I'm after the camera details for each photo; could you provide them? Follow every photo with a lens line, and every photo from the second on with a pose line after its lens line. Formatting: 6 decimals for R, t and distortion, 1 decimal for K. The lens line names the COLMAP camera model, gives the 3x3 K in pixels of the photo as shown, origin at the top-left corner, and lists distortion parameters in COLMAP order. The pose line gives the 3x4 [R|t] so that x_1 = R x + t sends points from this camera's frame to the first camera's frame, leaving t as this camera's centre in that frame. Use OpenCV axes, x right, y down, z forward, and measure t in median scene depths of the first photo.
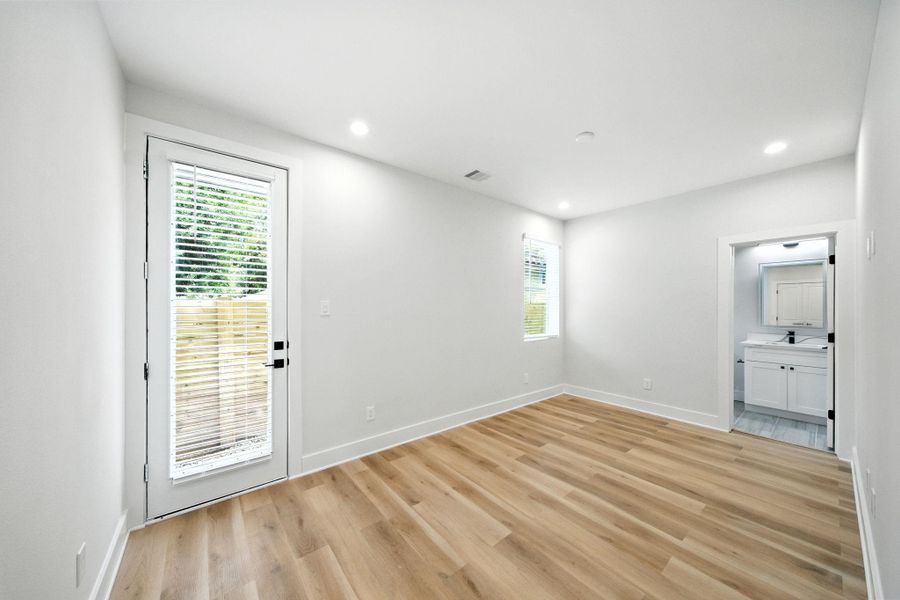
lens RADIAL K [[307.6, 0, 440.5], [0, 307.6, 307.2], [0, 0, 1]] dist [-0.003460, 0.000250]
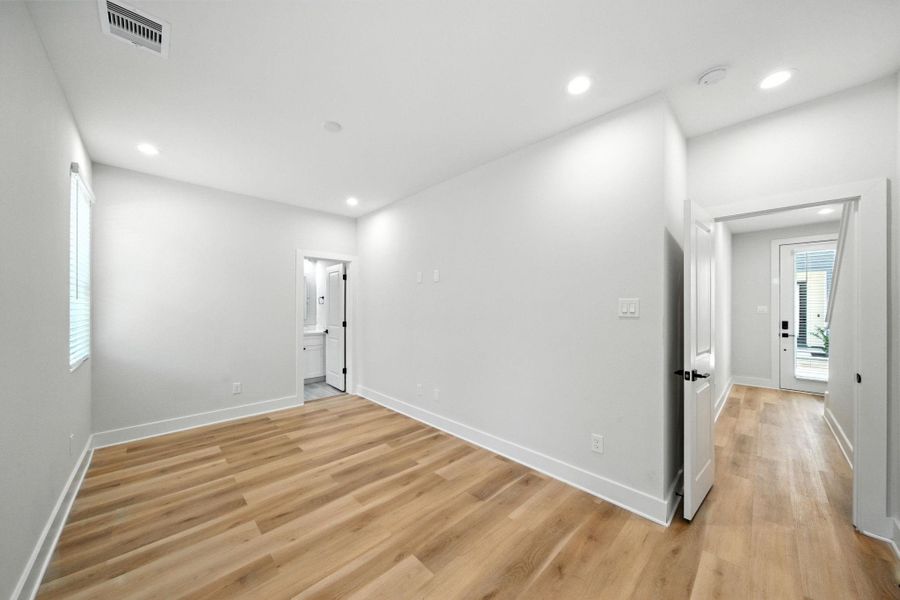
lens RADIAL K [[307.6, 0, 440.5], [0, 307.6, 307.2], [0, 0, 1]] dist [-0.003460, 0.000250]
pose [[-0.094675, -0.004848, 0.995496, -0.436502], [0.000127, 0.999988, 0.004882, -0.001558], [-0.995508, 0.000588, -0.094673, 0.649512]]
